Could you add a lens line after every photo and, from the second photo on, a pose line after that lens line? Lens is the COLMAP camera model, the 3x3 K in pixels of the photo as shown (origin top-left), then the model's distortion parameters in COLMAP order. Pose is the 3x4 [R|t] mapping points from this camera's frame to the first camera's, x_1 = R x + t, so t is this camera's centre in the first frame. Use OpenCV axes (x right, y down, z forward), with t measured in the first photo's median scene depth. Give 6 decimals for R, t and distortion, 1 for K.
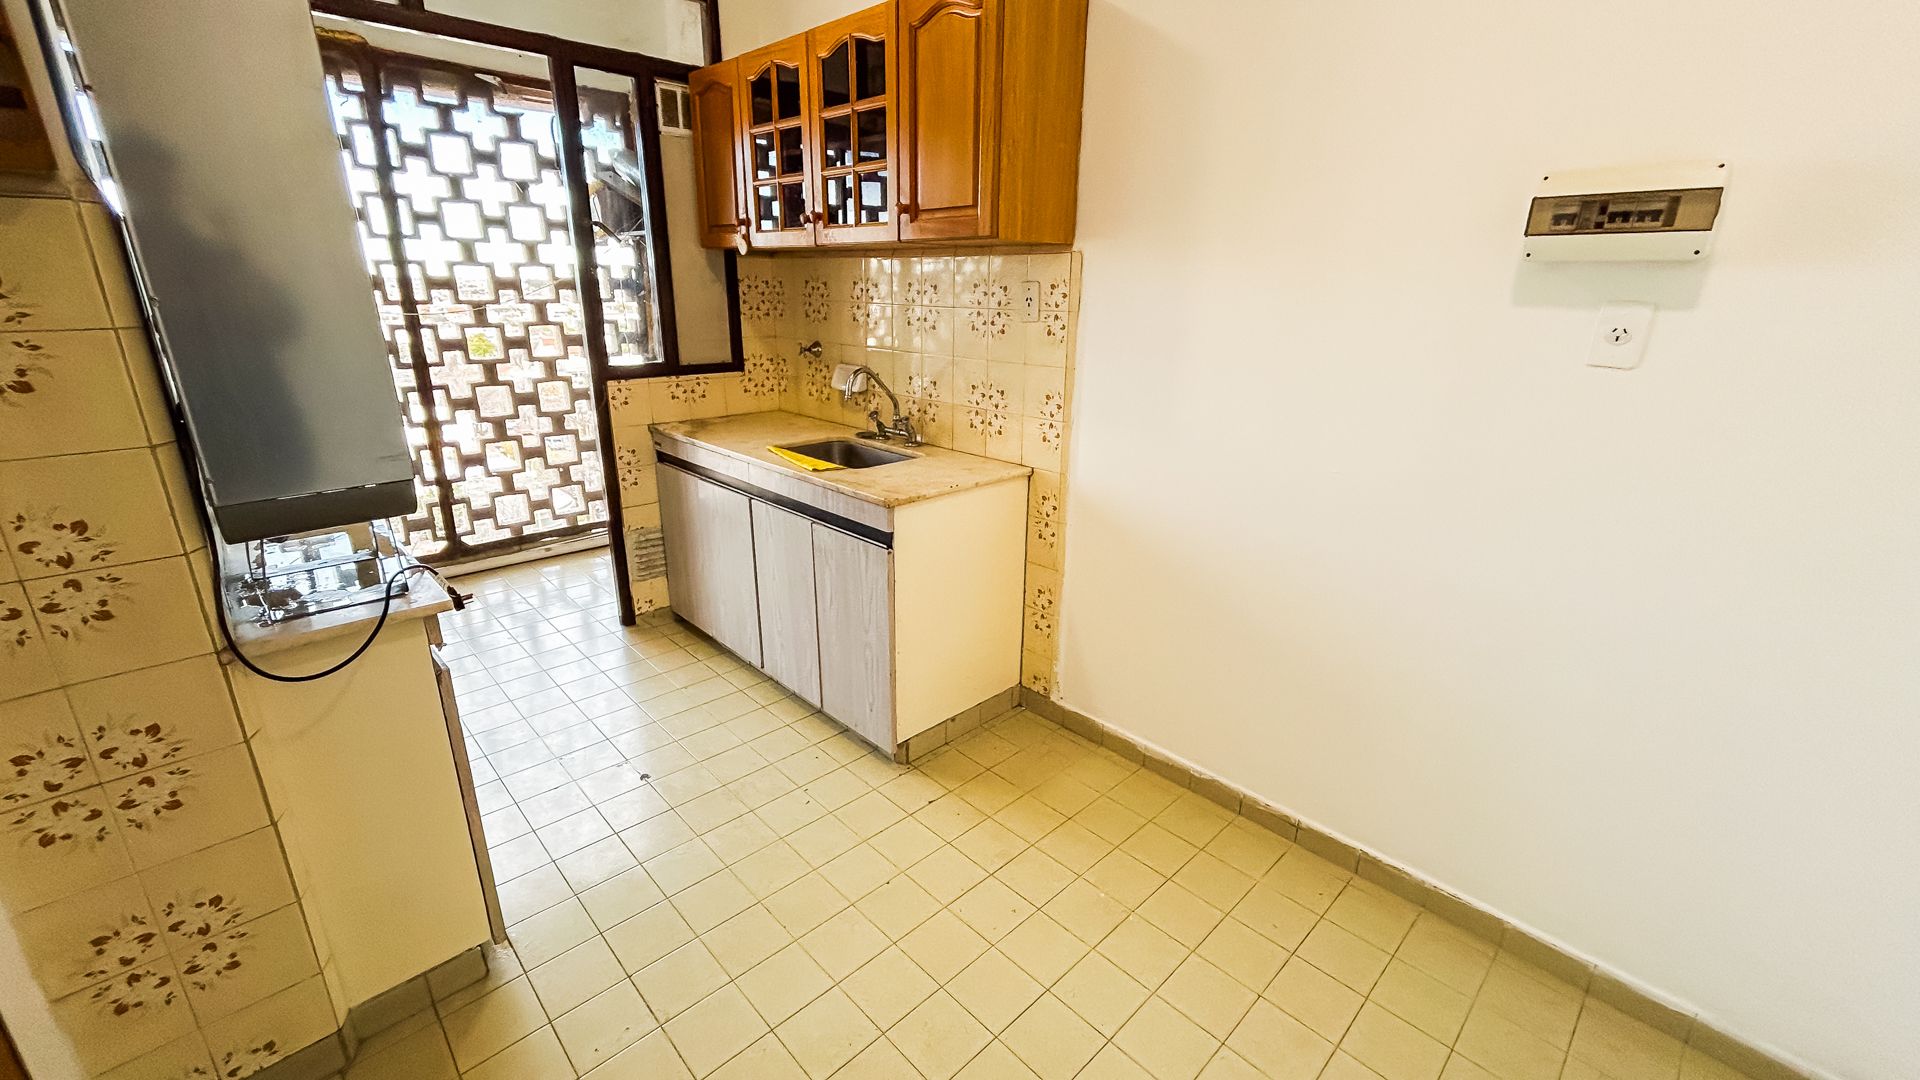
lens RADIAL K [[782.9, 0, 960.0], [0, 782.9, 540.0], [0, 0, 1]] dist [0.000760, 0.000260]
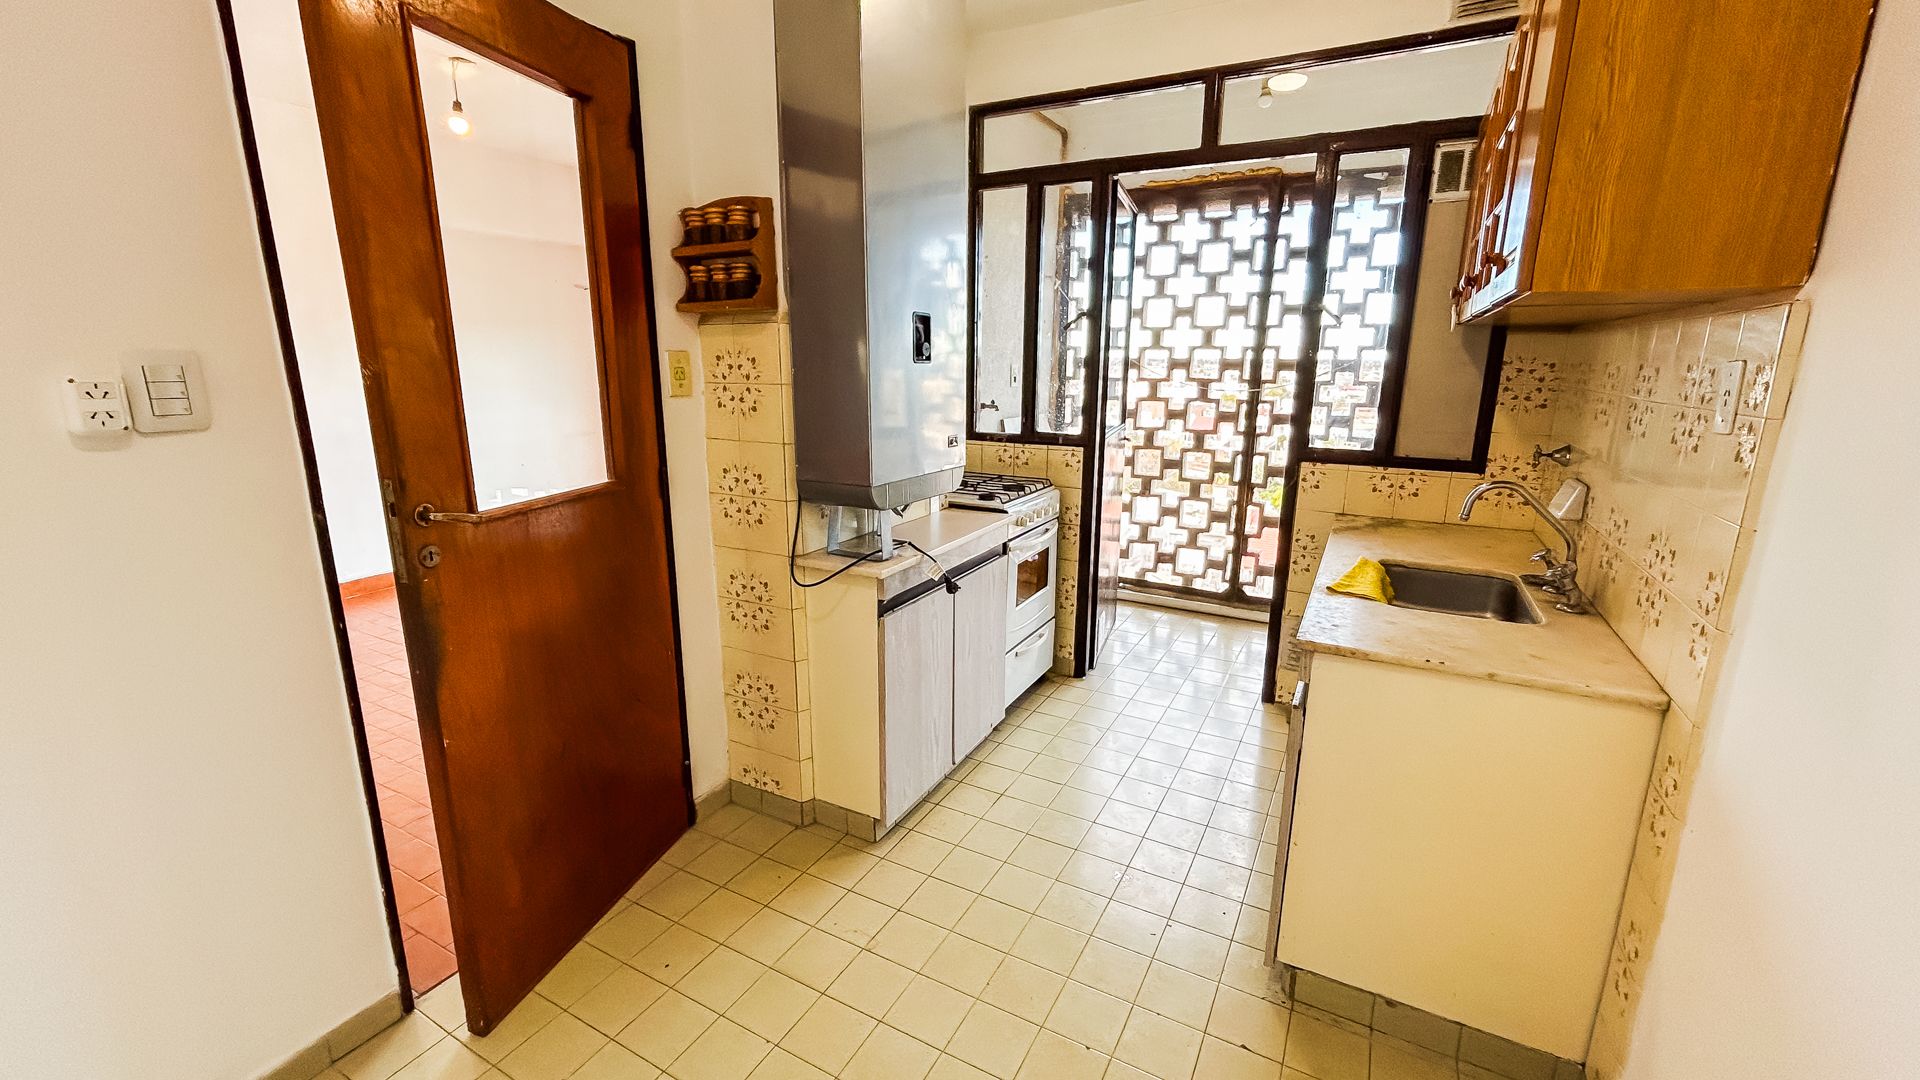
lens RADIAL K [[782.9, 0, 960.0], [0, 782.9, 540.0], [0, 0, 1]] dist [0.000760, 0.000260]
pose [[0.301700, 0.209427, -0.930117, 0.364173], [-0.305025, 0.945502, 0.113951, -0.093318], [0.903292, 0.249330, 0.349139, 0.300068]]
